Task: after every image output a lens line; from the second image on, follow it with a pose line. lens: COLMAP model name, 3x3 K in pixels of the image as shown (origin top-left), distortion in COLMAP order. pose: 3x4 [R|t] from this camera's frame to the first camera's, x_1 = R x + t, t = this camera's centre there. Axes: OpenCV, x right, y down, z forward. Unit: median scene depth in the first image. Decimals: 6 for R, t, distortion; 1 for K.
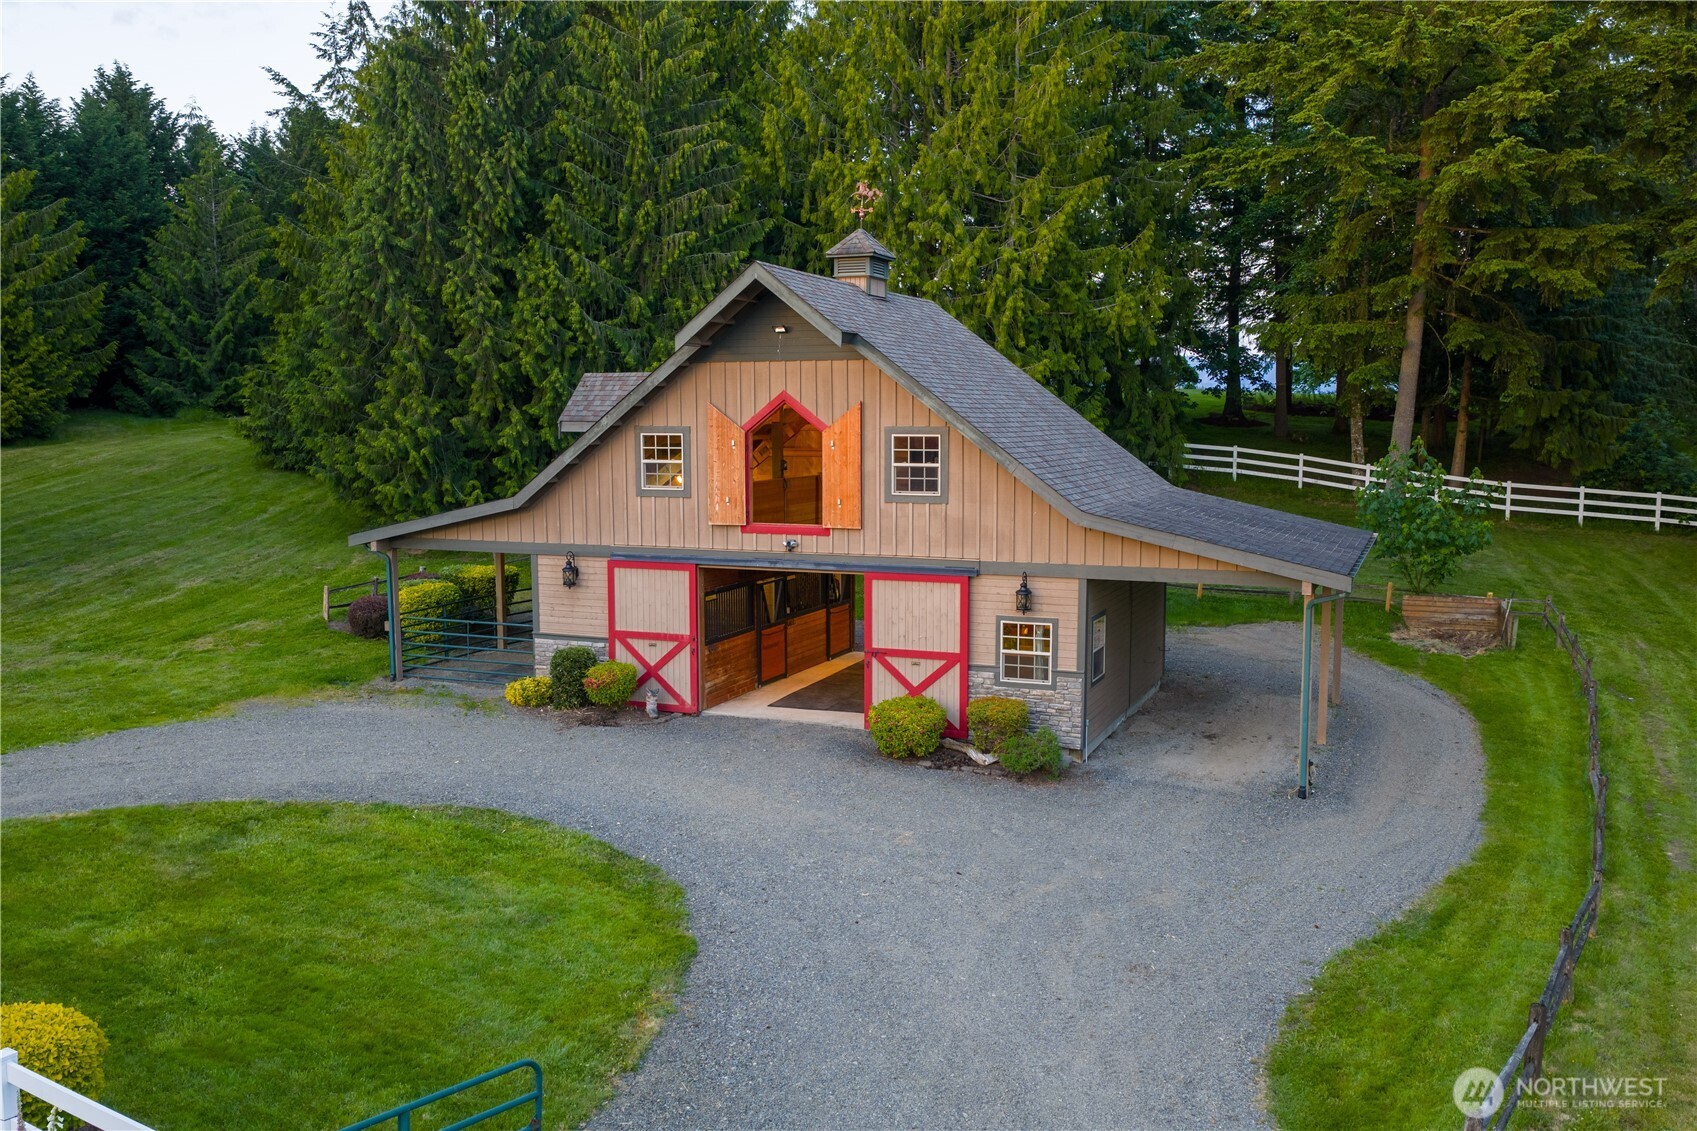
lens RADIAL K [[1359.2, 0, 848.5], [0, 1359.2, 565.5], [0, 0, 1]] dist [-0.000848, -0.008587]
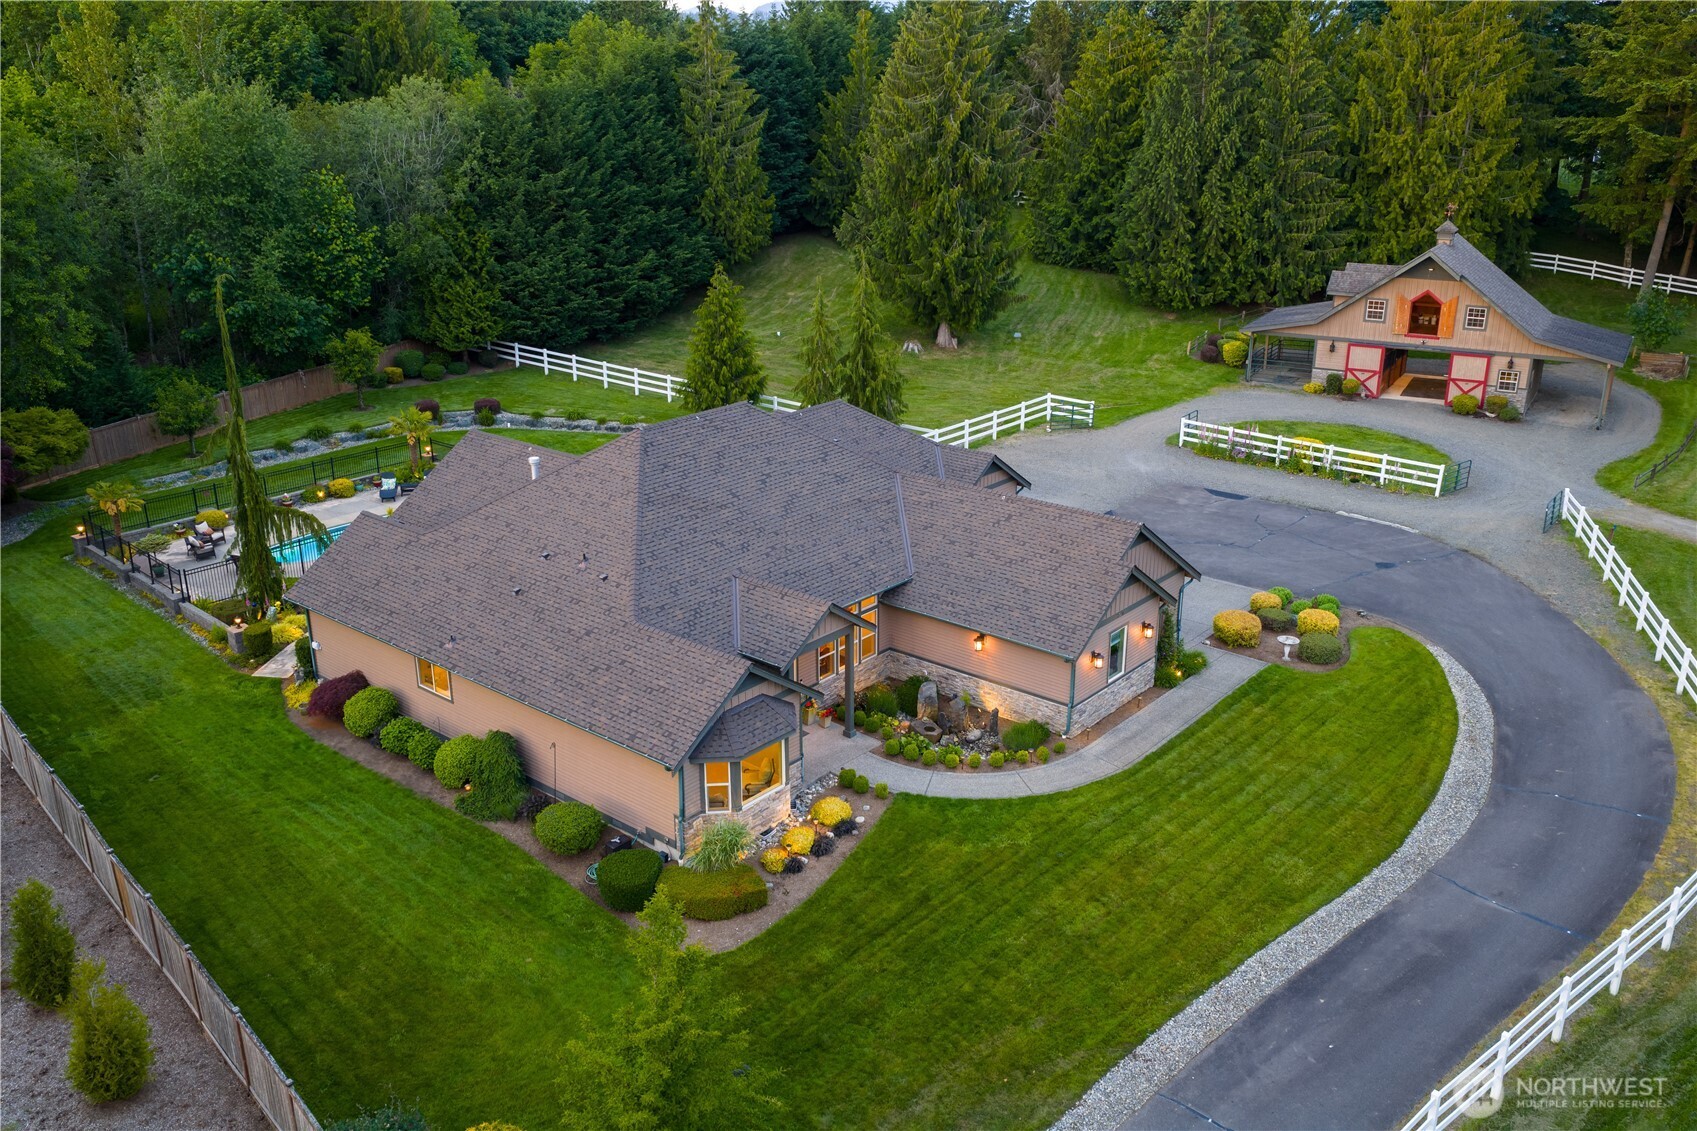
lens RADIAL K [[1359.2, 0, 848.5], [0, 1359.2, 565.5], [0, 0, 1]] dist [-0.000848, -0.008587]
pose [[0.990813, 0.042365, -0.128434, -0.876805], [-0.010018, 0.970051, 0.242695, -0.246597], [0.134870, -0.239178, 0.961563, -2.119028]]
